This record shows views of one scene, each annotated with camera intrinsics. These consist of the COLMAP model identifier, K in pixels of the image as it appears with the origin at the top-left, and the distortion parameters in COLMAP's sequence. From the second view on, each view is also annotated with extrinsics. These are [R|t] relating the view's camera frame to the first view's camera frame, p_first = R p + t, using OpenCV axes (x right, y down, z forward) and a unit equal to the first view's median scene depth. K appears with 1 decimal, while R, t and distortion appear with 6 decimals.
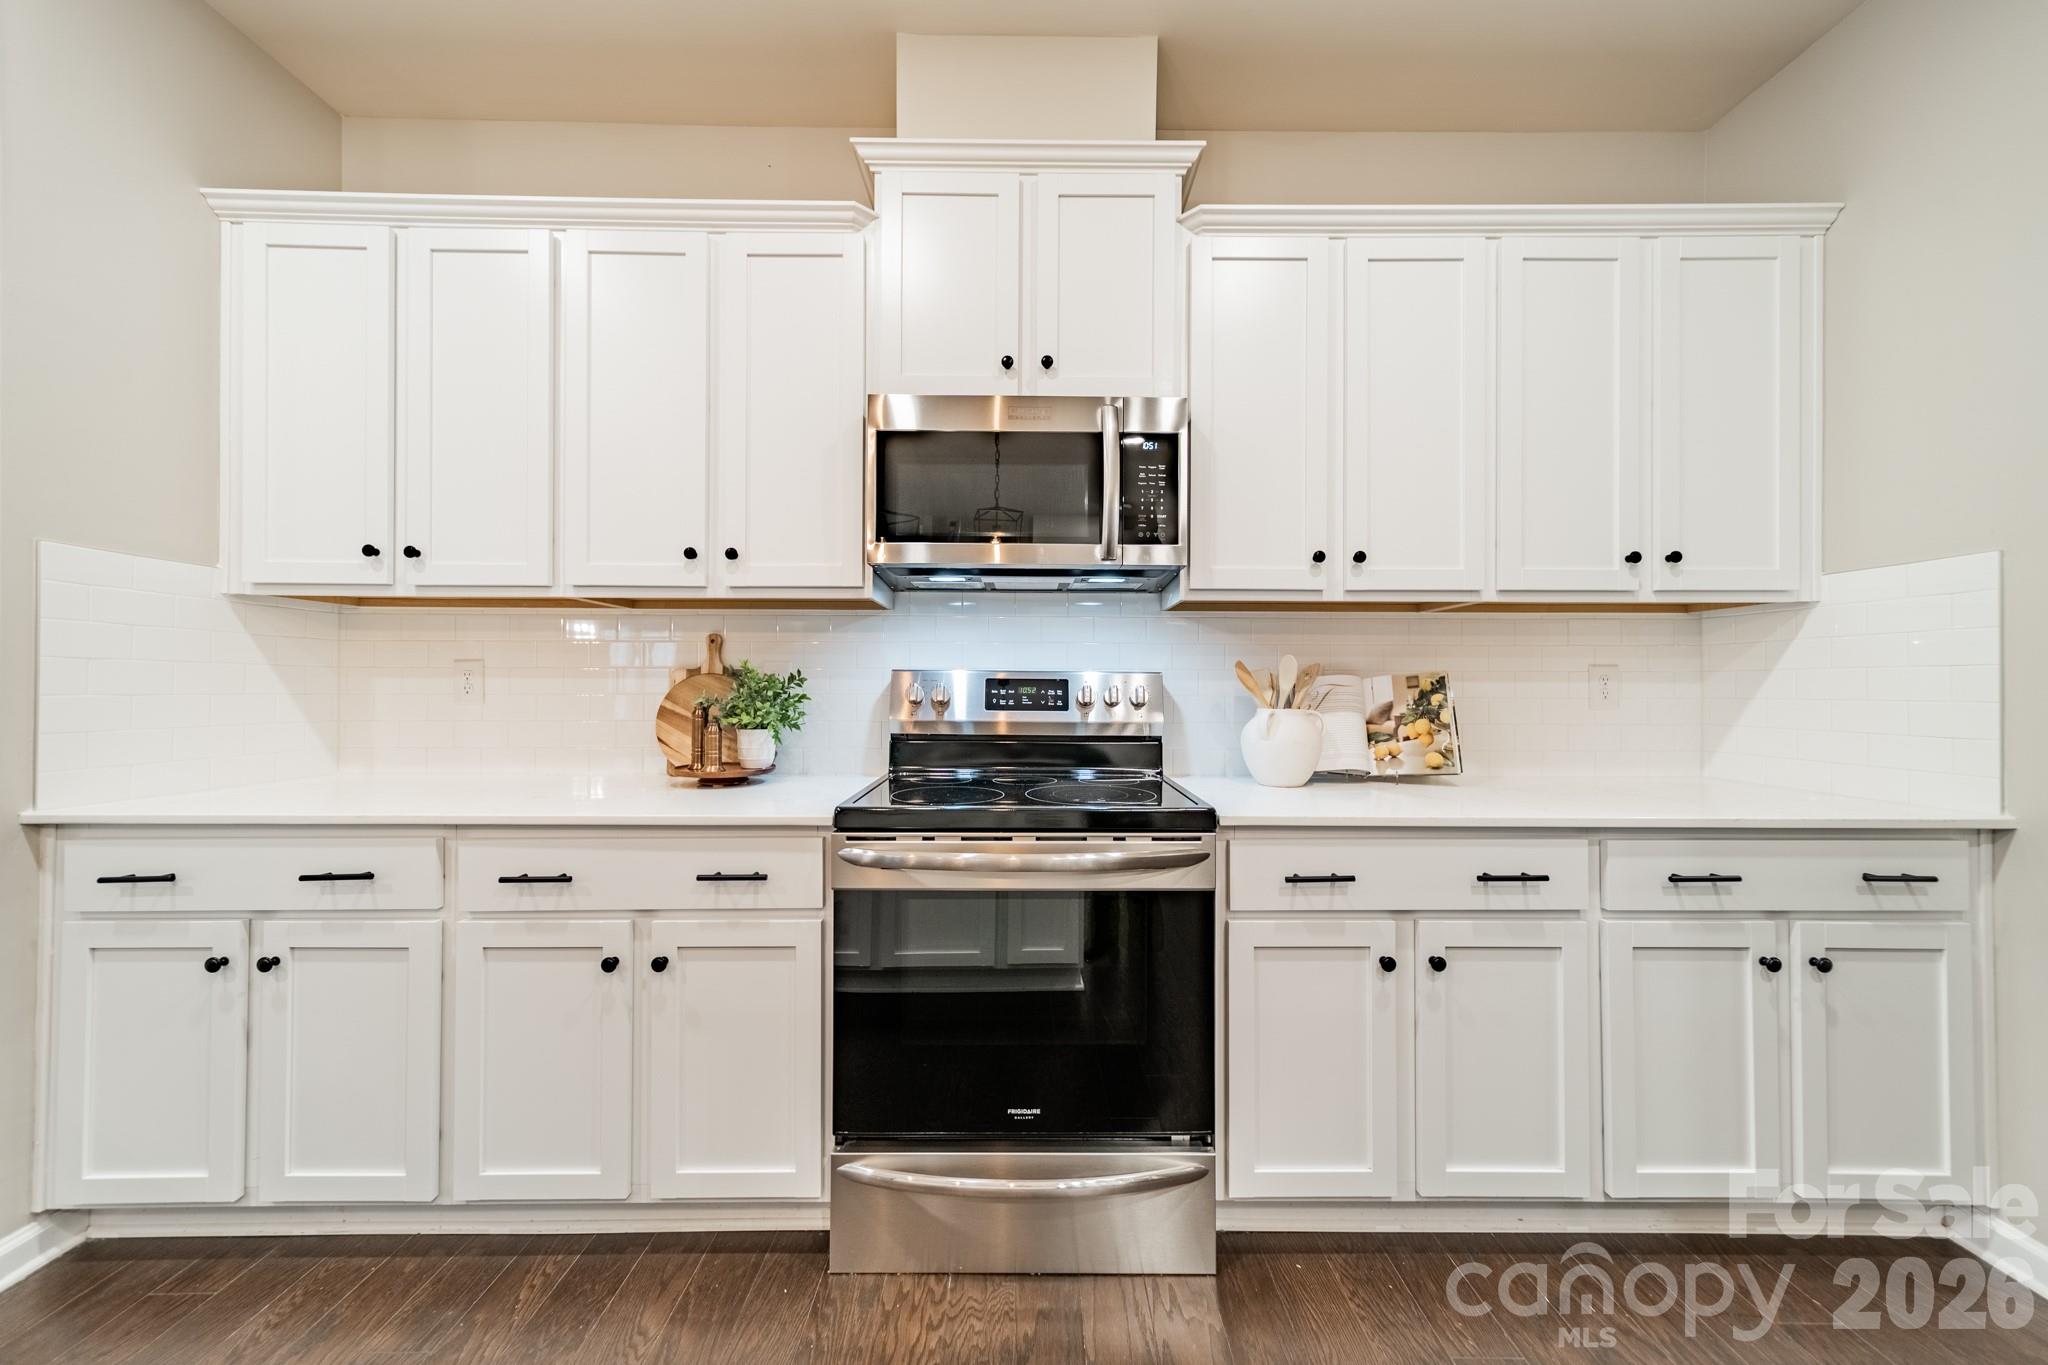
lens RADIAL K [[719.7, 0, 1028.3], [0, 719.7, 682.6], [0, 0, 1]] dist [0.008473, -0.000033]
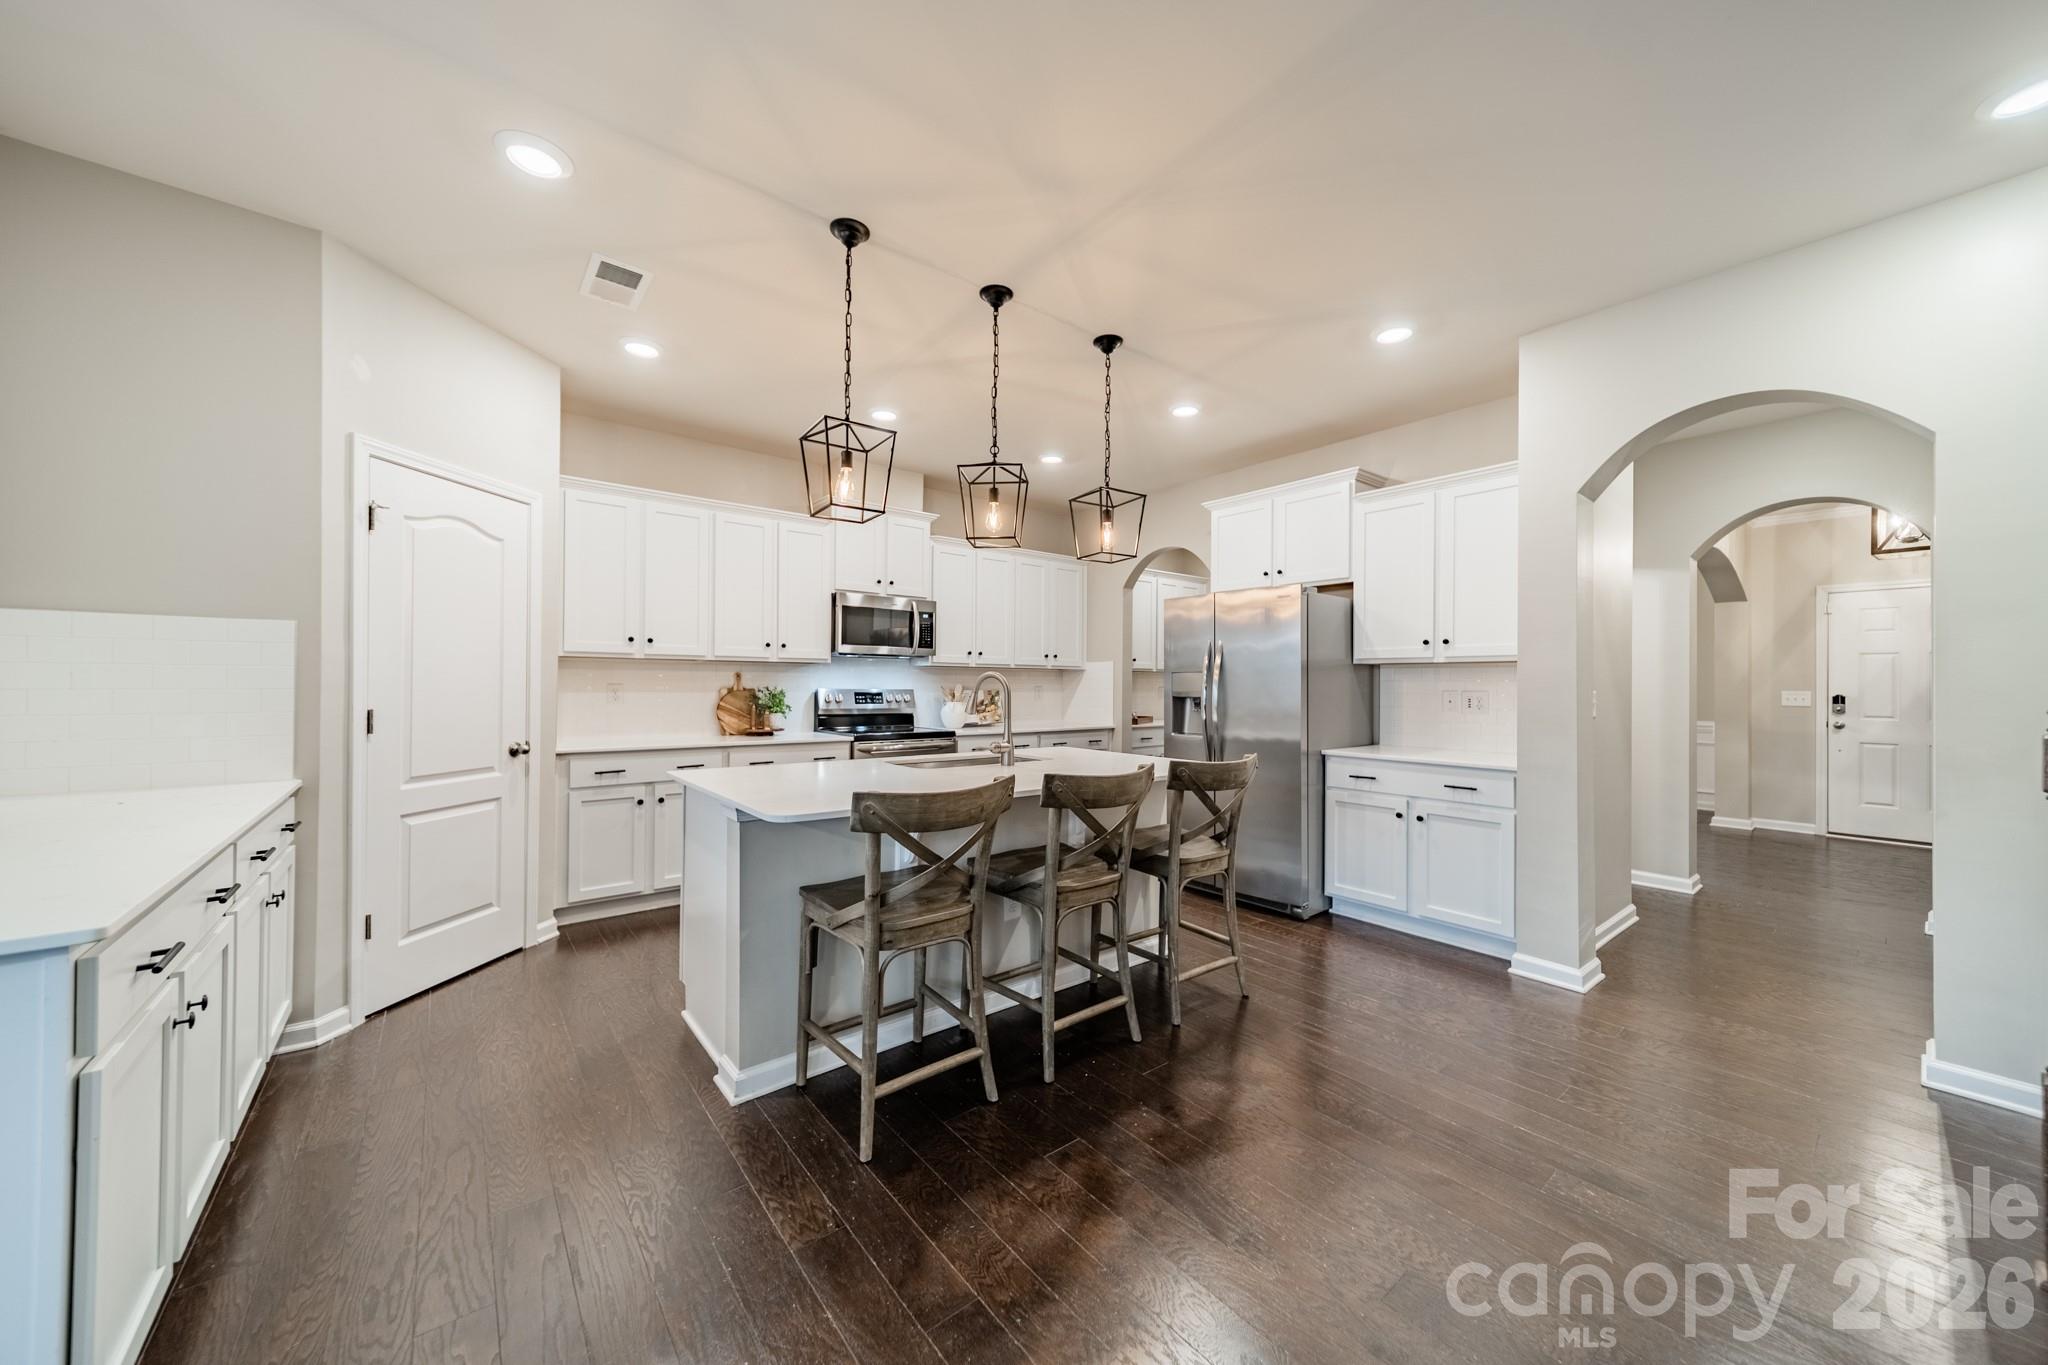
lens RADIAL K [[719.7, 0, 1028.3], [0, 719.7, 682.6], [0, 0, 1]] dist [0.008473, -0.000033]
pose [[0.783329, 0.004300, 0.621593, -1.255849], [-0.006832, 0.999975, 0.001692, -0.051213], [-0.621570, -0.005572, 0.783339, -1.504803]]
